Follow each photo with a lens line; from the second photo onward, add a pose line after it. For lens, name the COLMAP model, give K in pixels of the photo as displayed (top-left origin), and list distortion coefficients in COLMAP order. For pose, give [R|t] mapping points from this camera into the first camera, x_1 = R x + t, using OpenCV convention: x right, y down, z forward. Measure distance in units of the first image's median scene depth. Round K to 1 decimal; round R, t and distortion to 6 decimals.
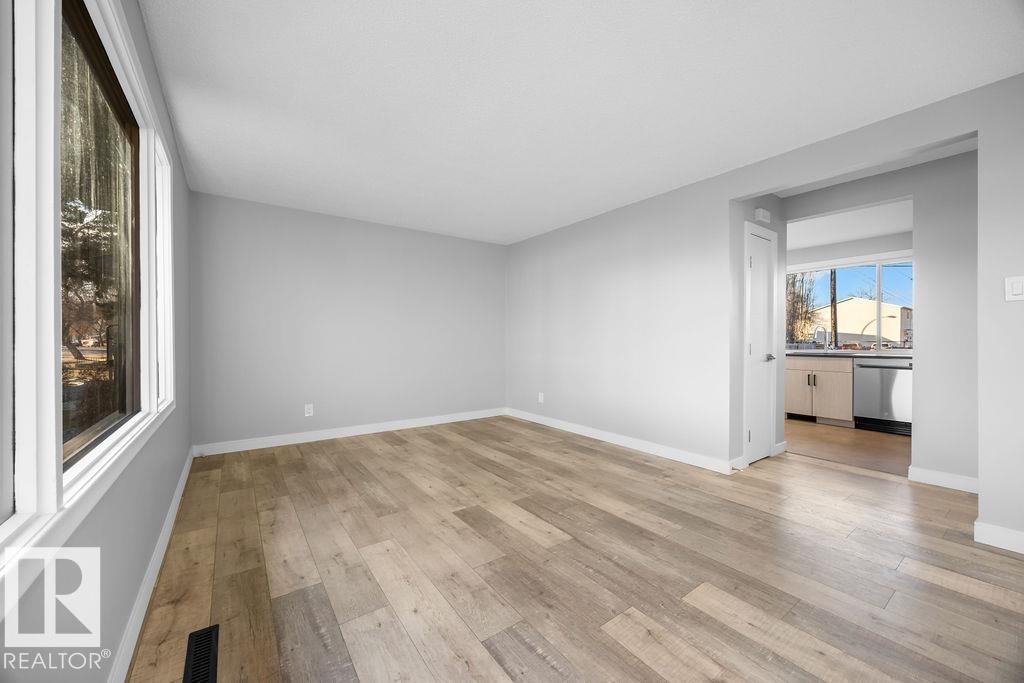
lens RADIAL K [[392.5, 0, 517.4], [0, 392.5, 340.0], [0, 0, 1]] dist [-0.002629, 0.000220]
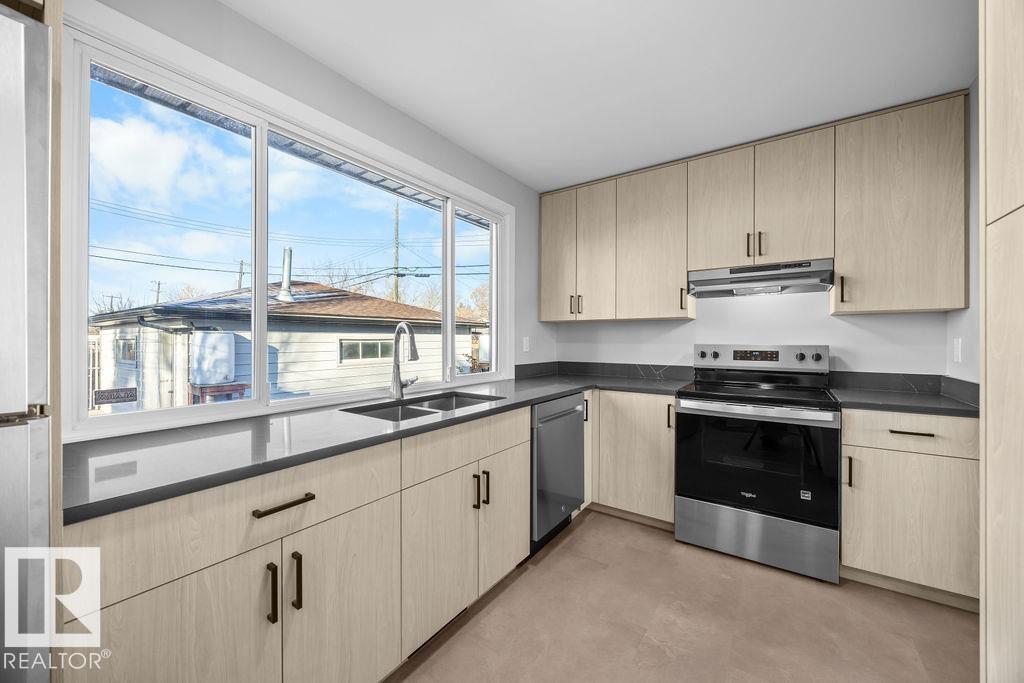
lens RADIAL K [[392.5, 0, 513.4], [0, 392.5, 342.1], [0, 0, 1]] dist [-0.002629, 0.000220]
pose [[-0.333245, -0.000849, 0.942840, 0.084143], [-0.002147, 0.999998, 0.000141, -0.004010], [-0.942838, -0.001977, -0.333246, 0.209947]]
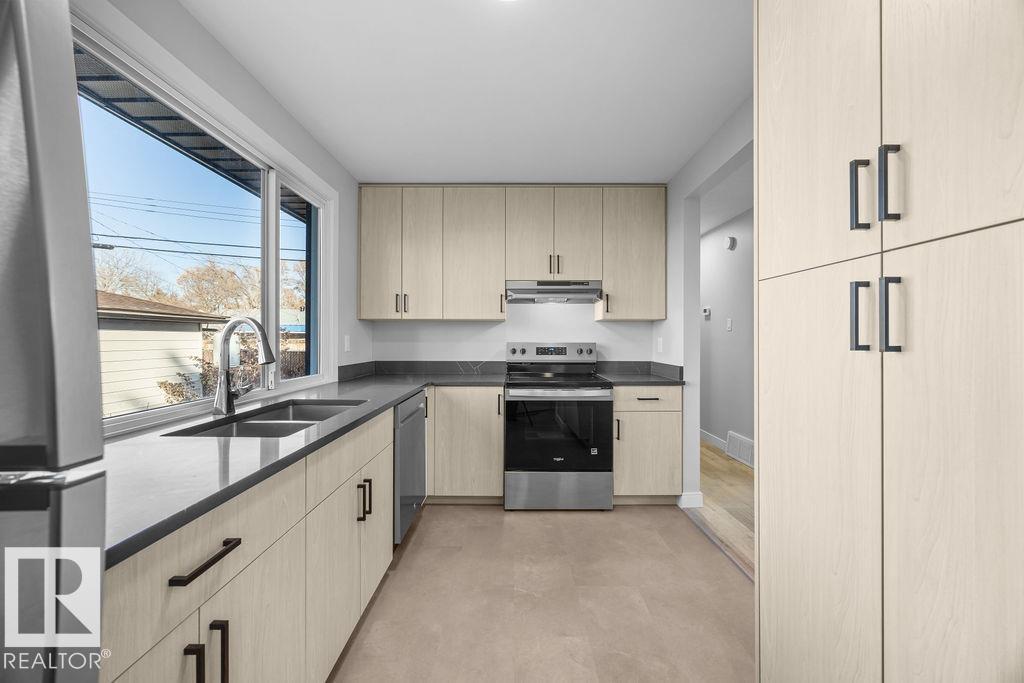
lens RADIAL K [[392.5, 0, 517.7], [0, 392.5, 340.2], [0, 0, 1]] dist [-0.002629, 0.000220]
pose [[-0.816483, 0.001804, 0.577366, 0.092753], [0.001244, 0.999998, -0.001365, -0.004030], [-0.577368, -0.000396, -0.816484, 0.228428]]
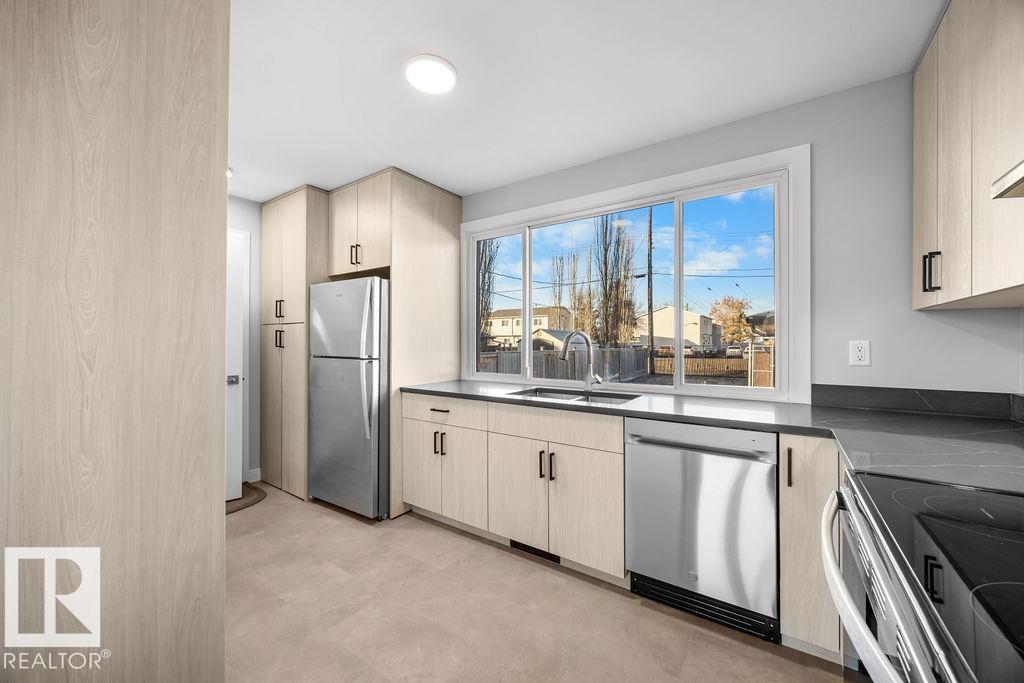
lens RADIAL K [[392.5, 0, 514.7], [0, 392.5, 338.8], [0, 0, 1]] dist [-0.002629, 0.000220]
pose [[0.944127, 0.007969, 0.329485, 0.113220], [-0.006294, 0.999961, -0.006149, -0.005084], [-0.329521, 0.003732, 0.944141, 0.121372]]
